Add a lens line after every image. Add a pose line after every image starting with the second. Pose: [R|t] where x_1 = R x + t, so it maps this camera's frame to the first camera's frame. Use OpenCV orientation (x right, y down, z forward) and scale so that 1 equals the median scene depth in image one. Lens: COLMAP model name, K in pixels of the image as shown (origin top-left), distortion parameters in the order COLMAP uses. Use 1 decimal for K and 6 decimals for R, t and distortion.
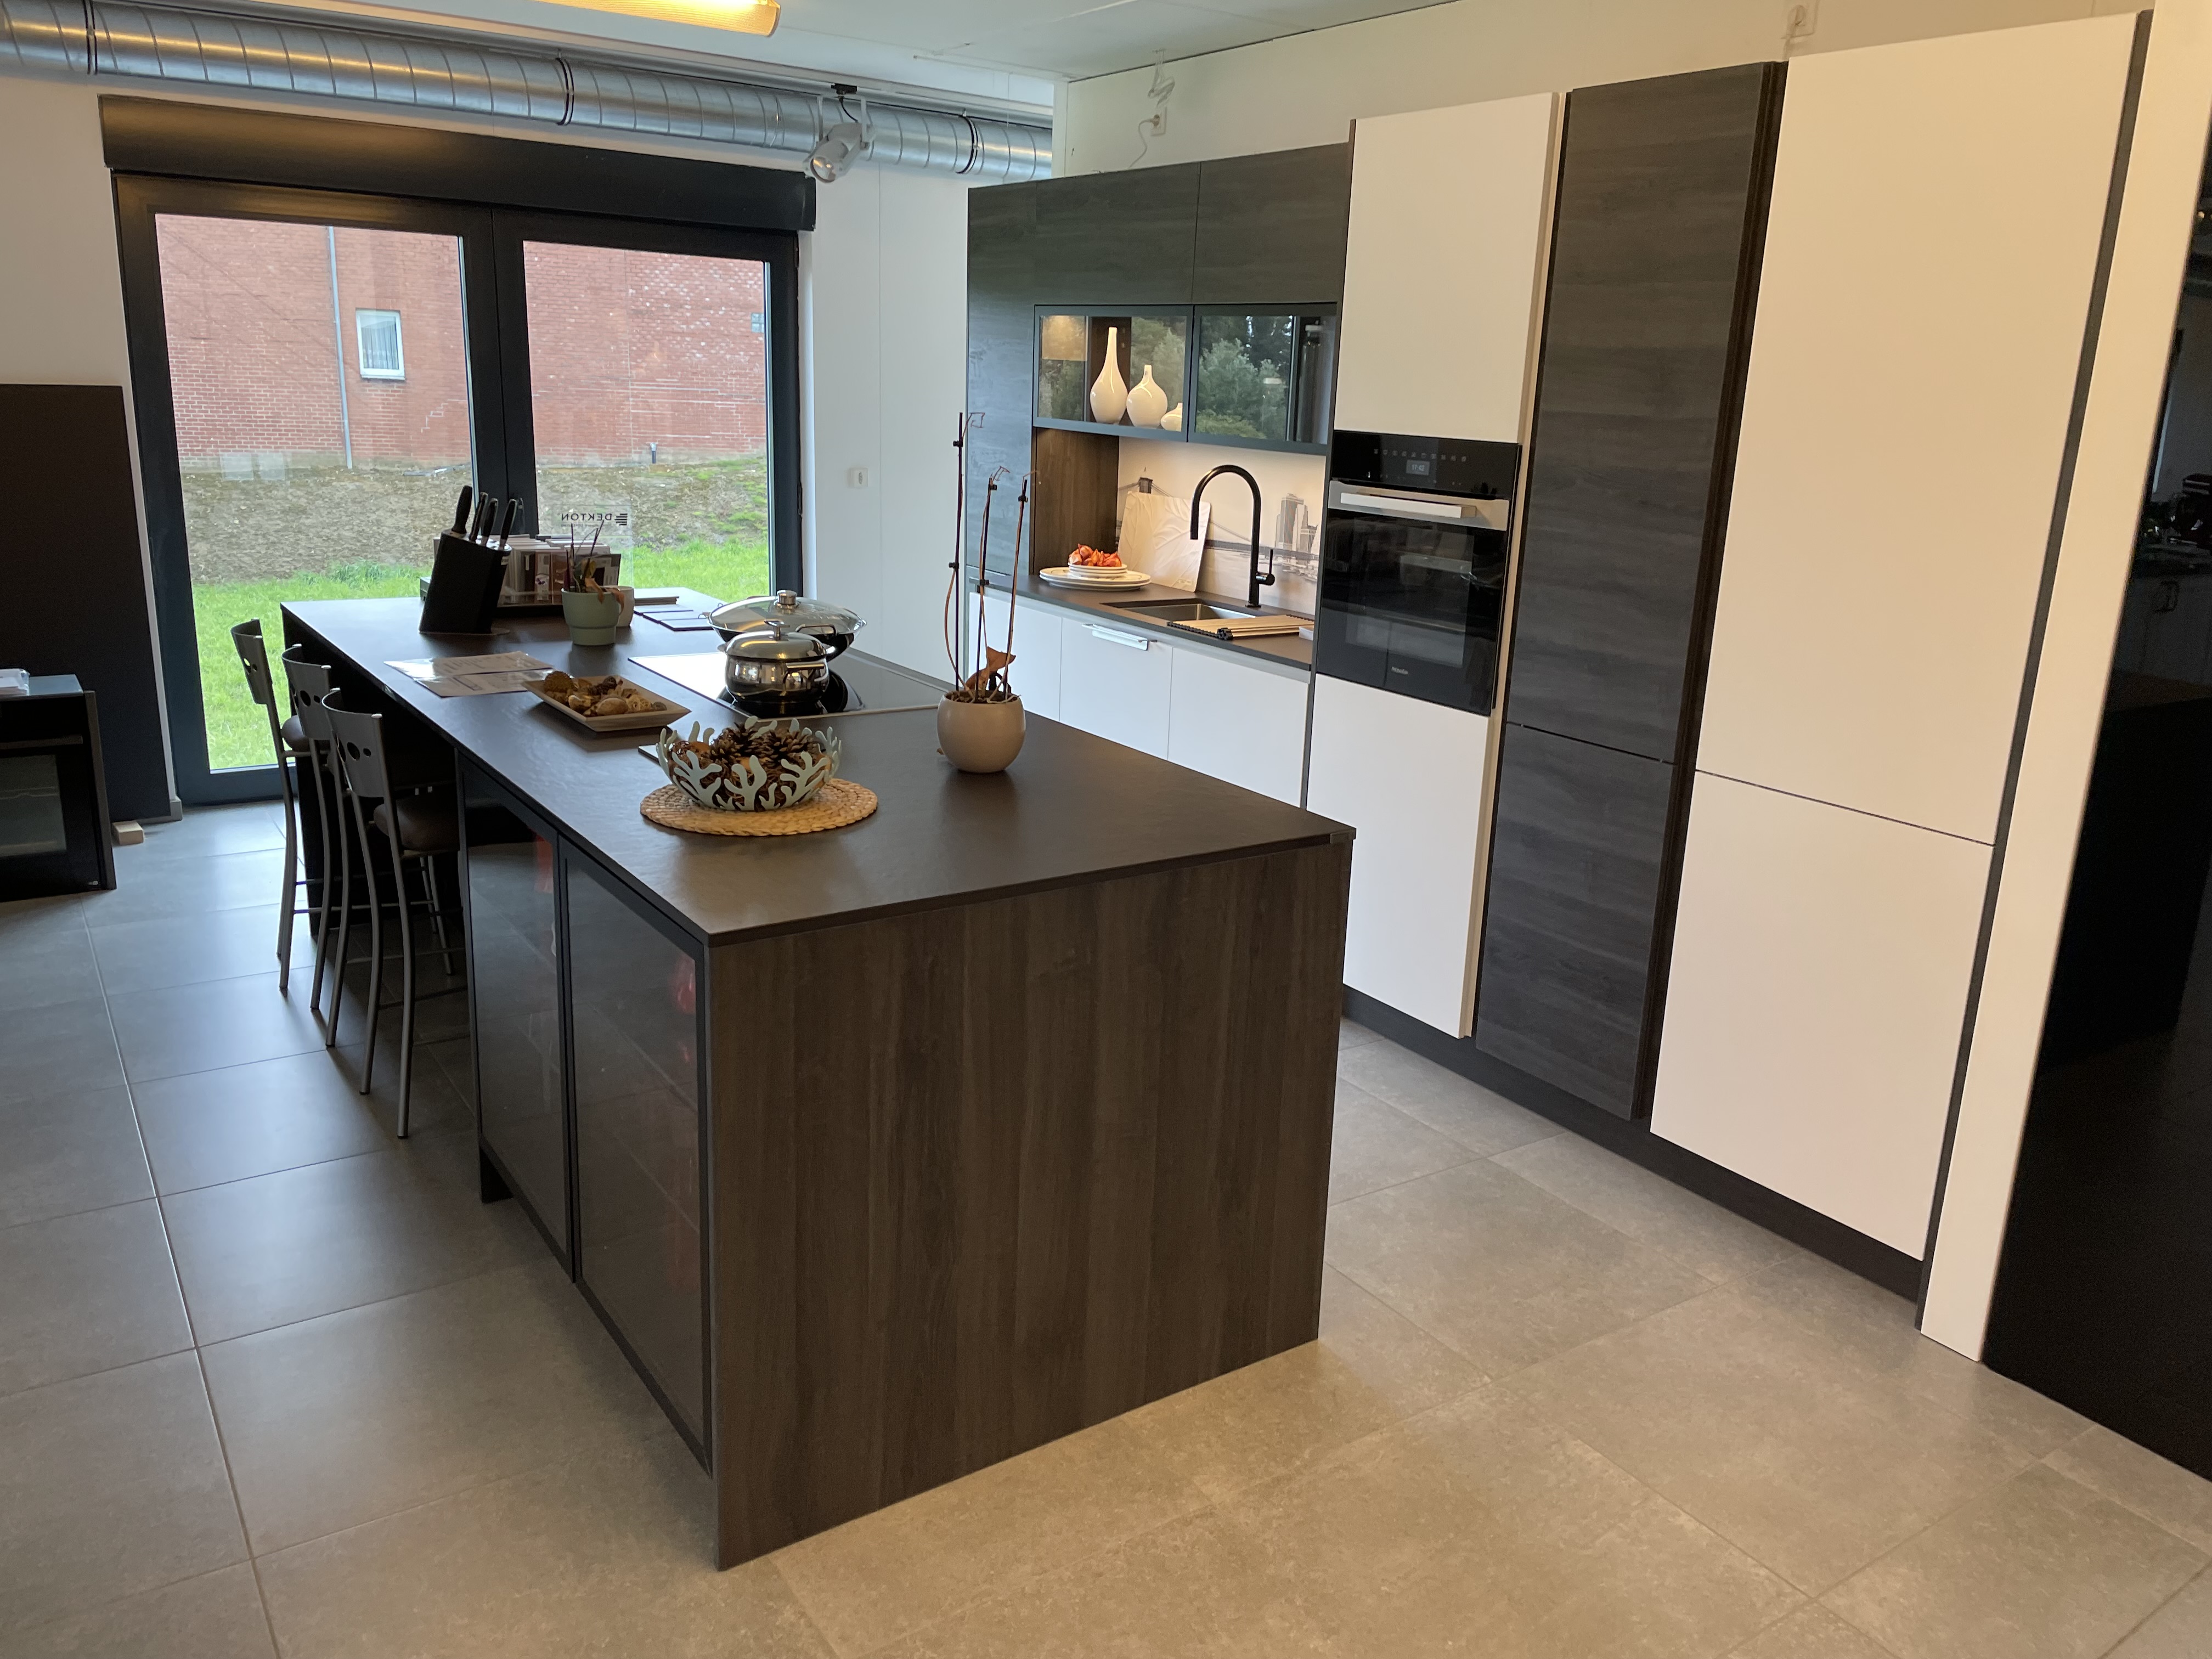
lens RADIAL K [[1664.2, 0, 1130.1], [0, 1664.2, 827.0], [0, 0, 1]] dist [0.091376, -0.120656]
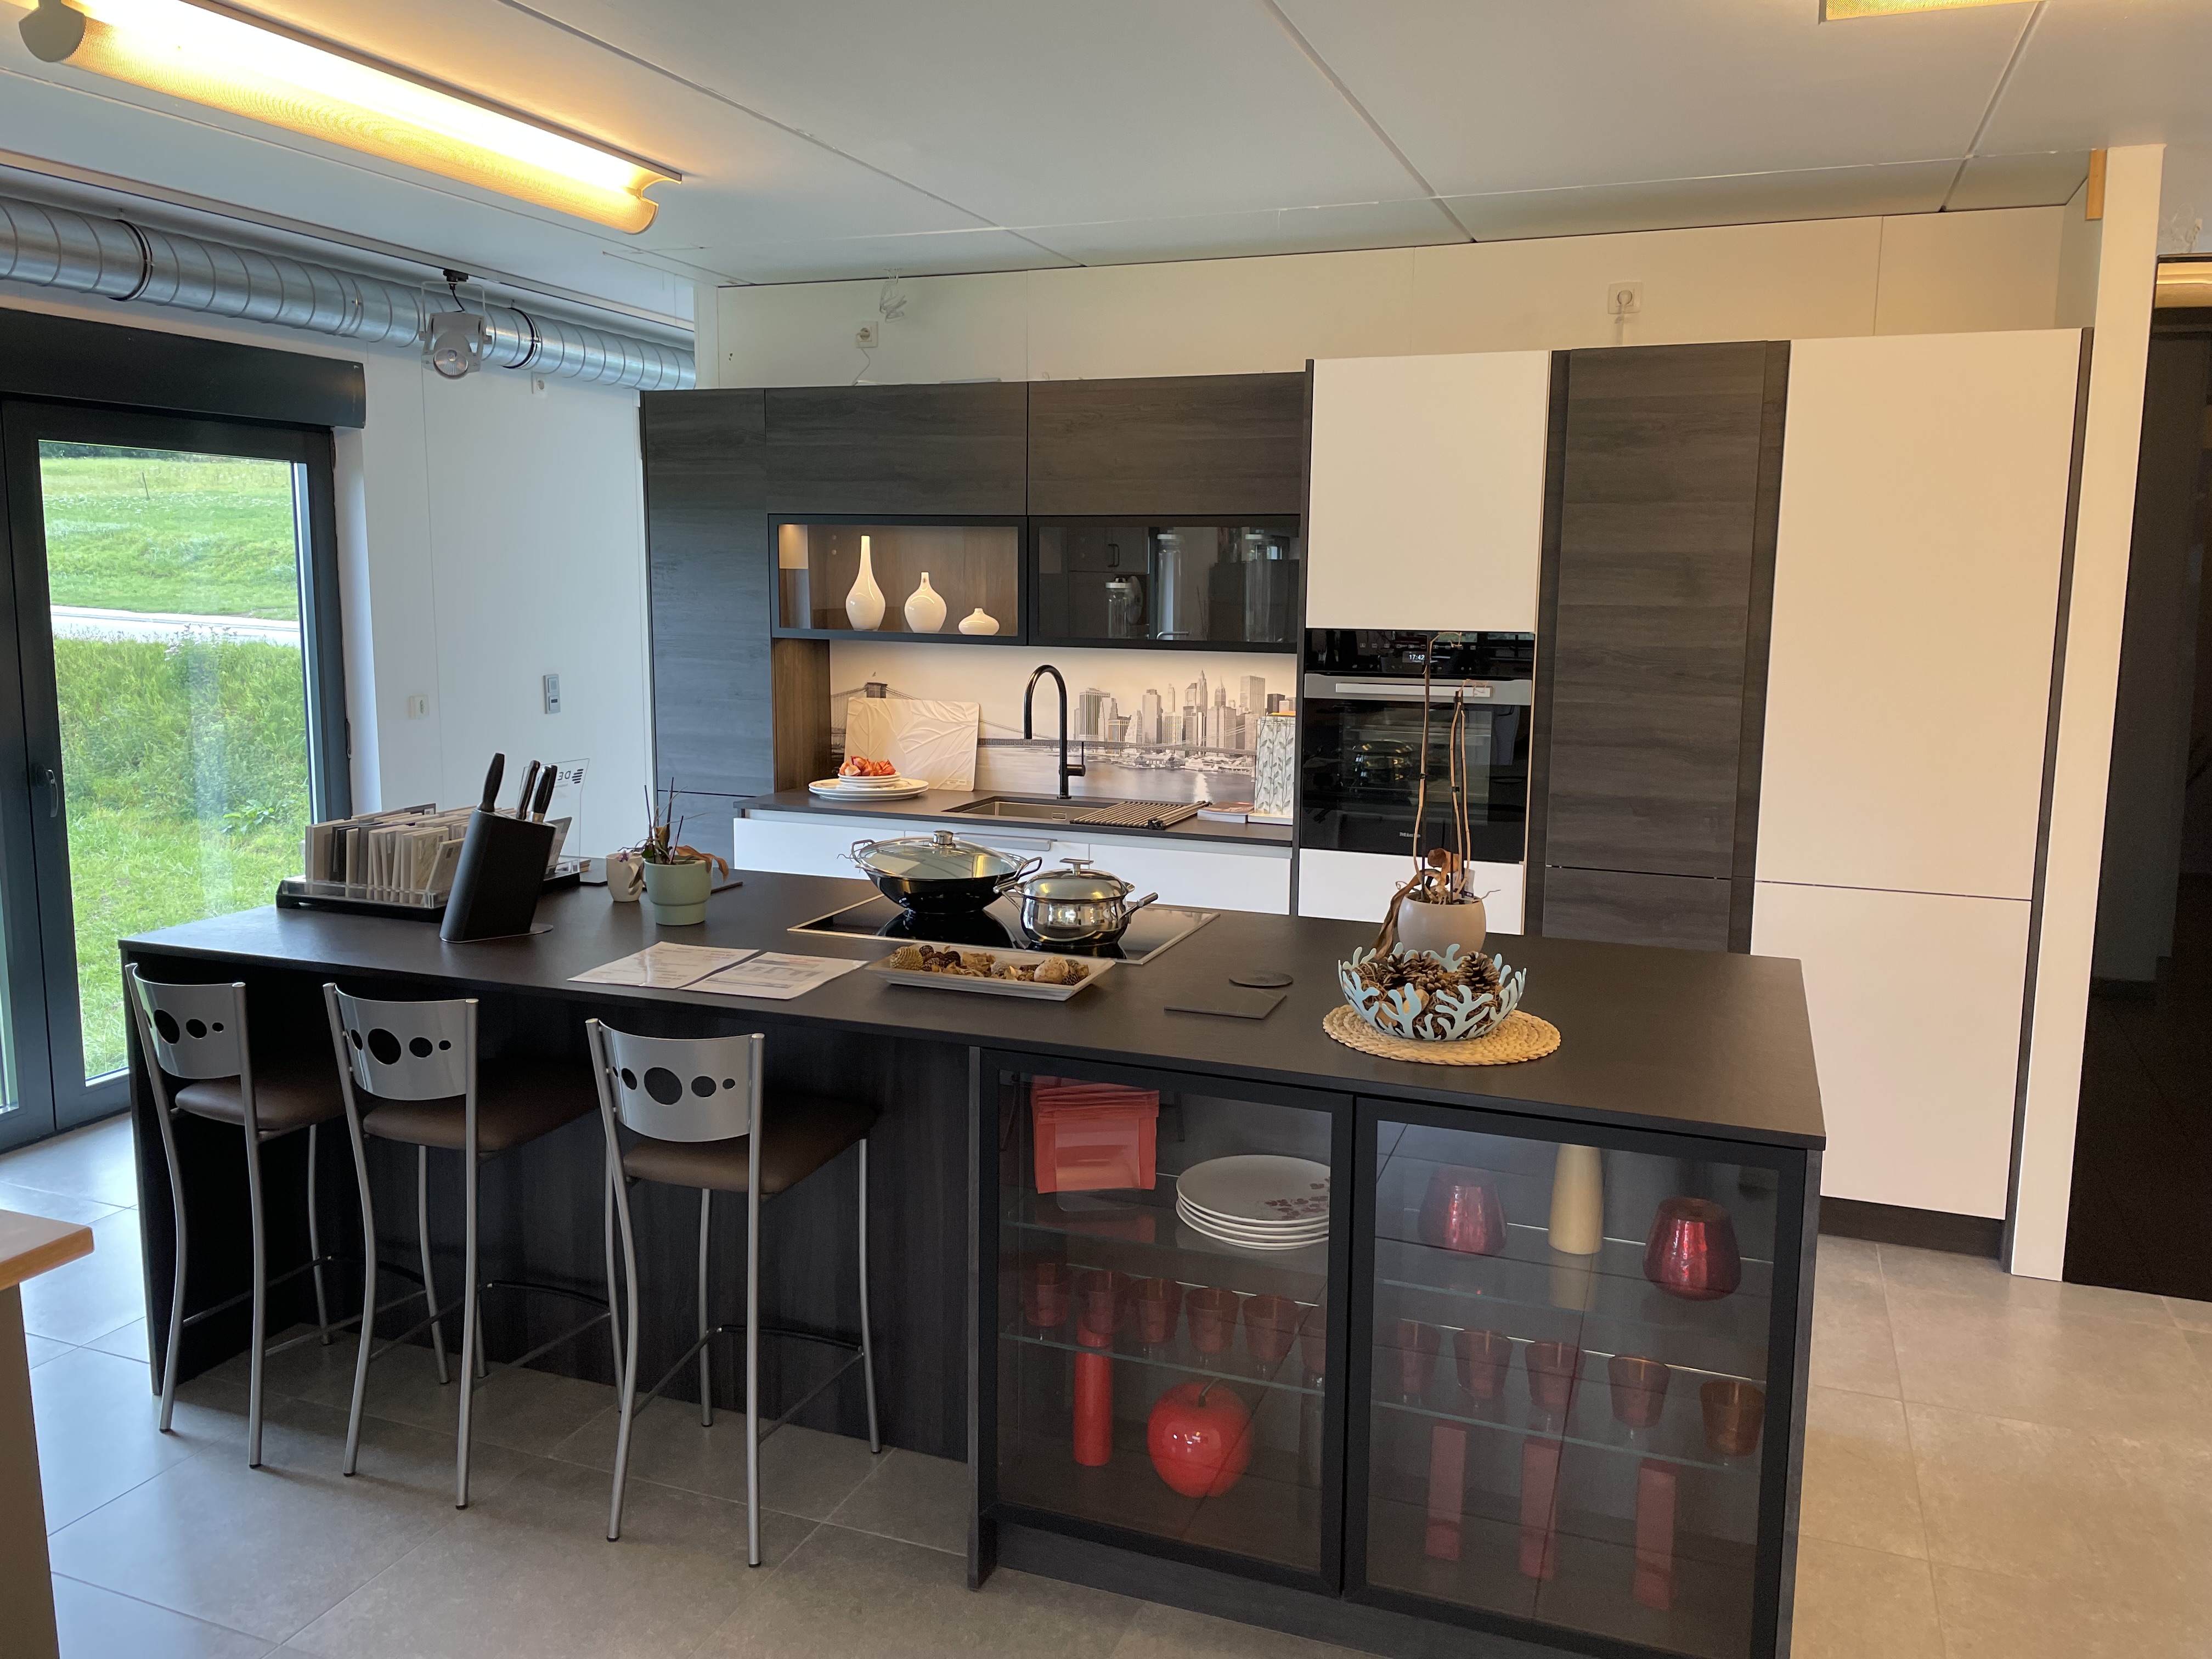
lens RADIAL K [[1666.0, 0, 1130.9], [0, 1666.0, 837.8], [0, 0, 1]] dist [0.087926, -0.116316]
pose [[0.829065, -0.114006, 0.547406, -0.471675], [0.167114, 0.984768, -0.048007, -0.053479], [-0.533595, 0.131280, 0.835489, 0.127156]]
